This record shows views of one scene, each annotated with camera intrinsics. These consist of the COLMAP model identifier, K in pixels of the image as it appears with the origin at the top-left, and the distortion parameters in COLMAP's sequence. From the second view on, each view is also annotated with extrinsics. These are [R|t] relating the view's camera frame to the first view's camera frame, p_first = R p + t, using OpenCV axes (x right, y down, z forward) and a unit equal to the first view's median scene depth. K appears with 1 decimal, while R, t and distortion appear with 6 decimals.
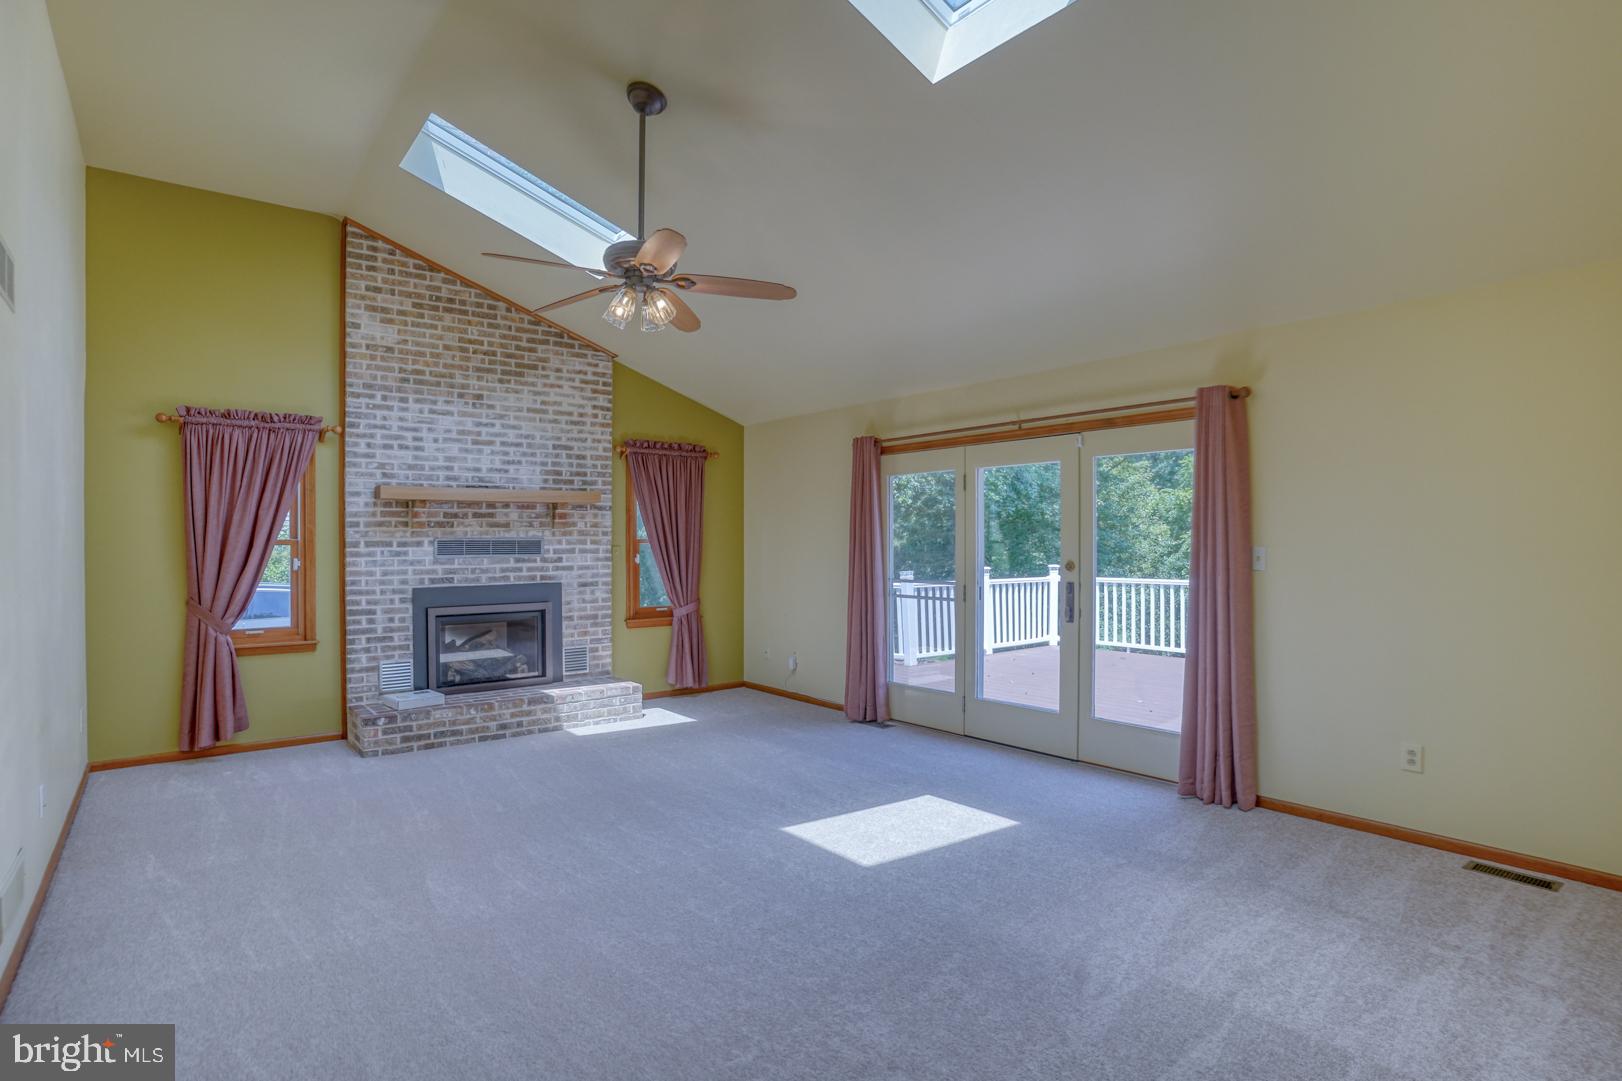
lens RADIAL K [[819.2, 0, 818.2], [0, 819.2, 539.1], [0, 0, 1]] dist [-0.060156, 0.022338]
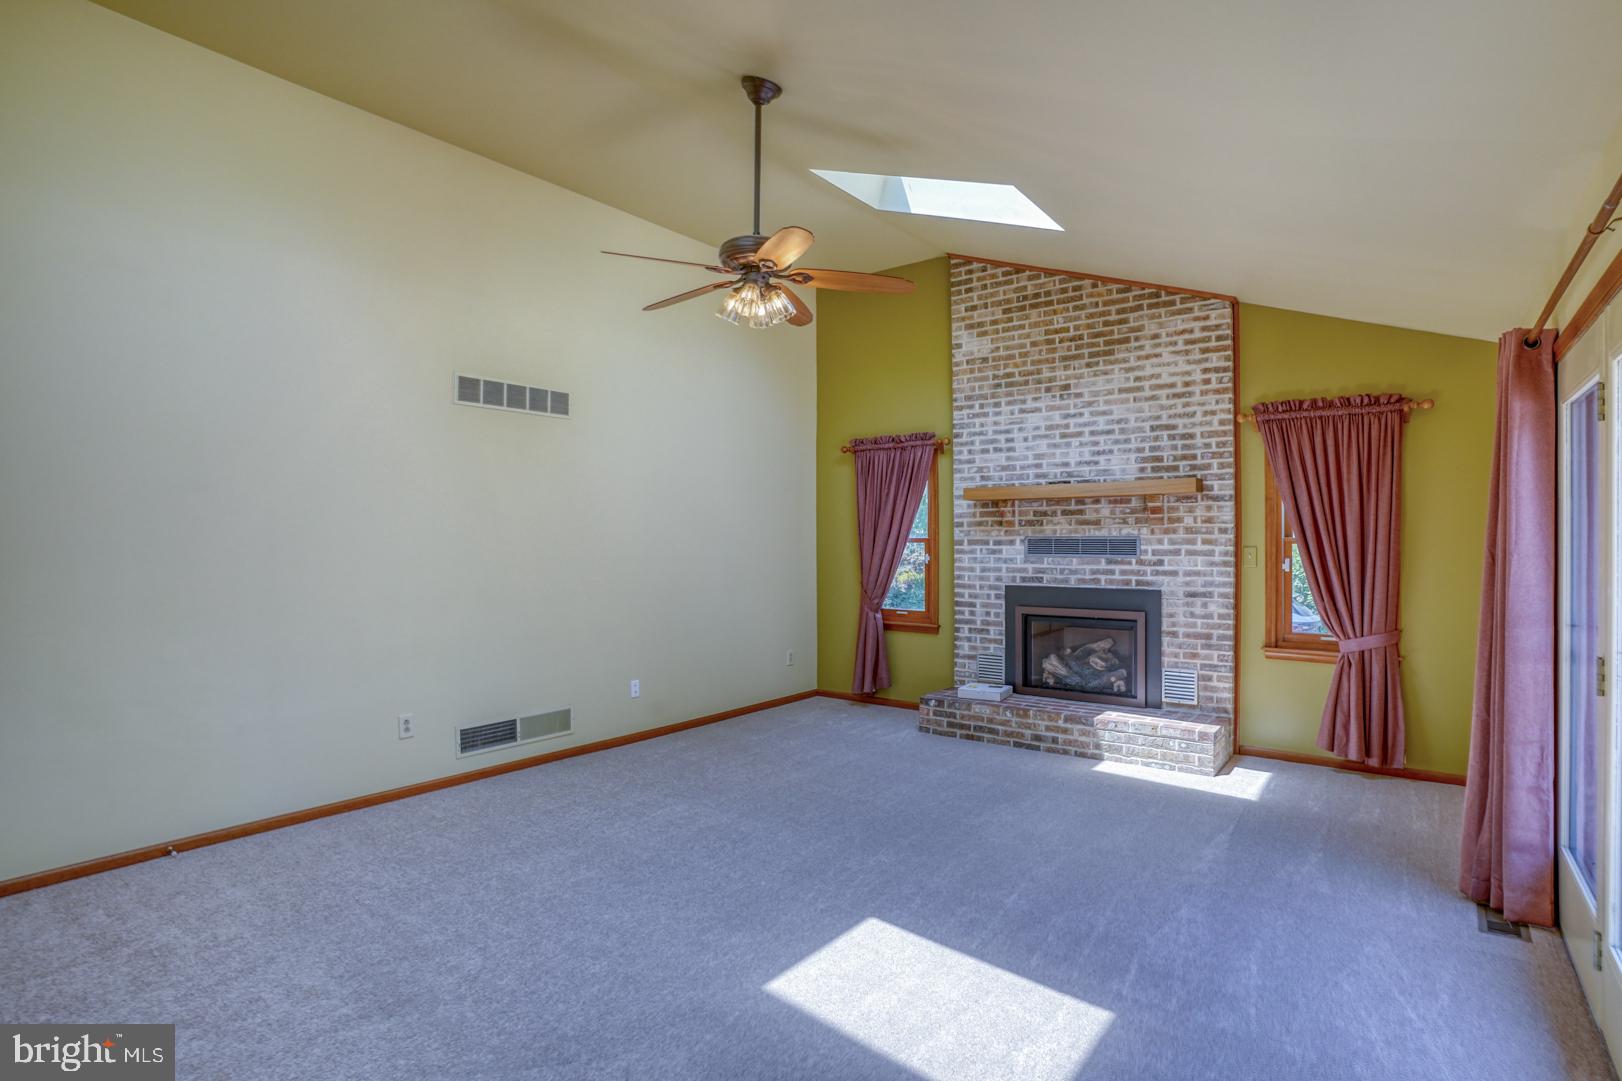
lens RADIAL K [[819.2, 0, 818.2], [0, 819.2, 539.1], [0, 0, 1]] dist [-0.060156, 0.022338]
pose [[0.246138, -0.000710, -0.969235, 0.440586], [-0.002634, 0.999996, -0.001401, 0.003678], [0.969231, 0.002898, 0.246135, 0.499483]]
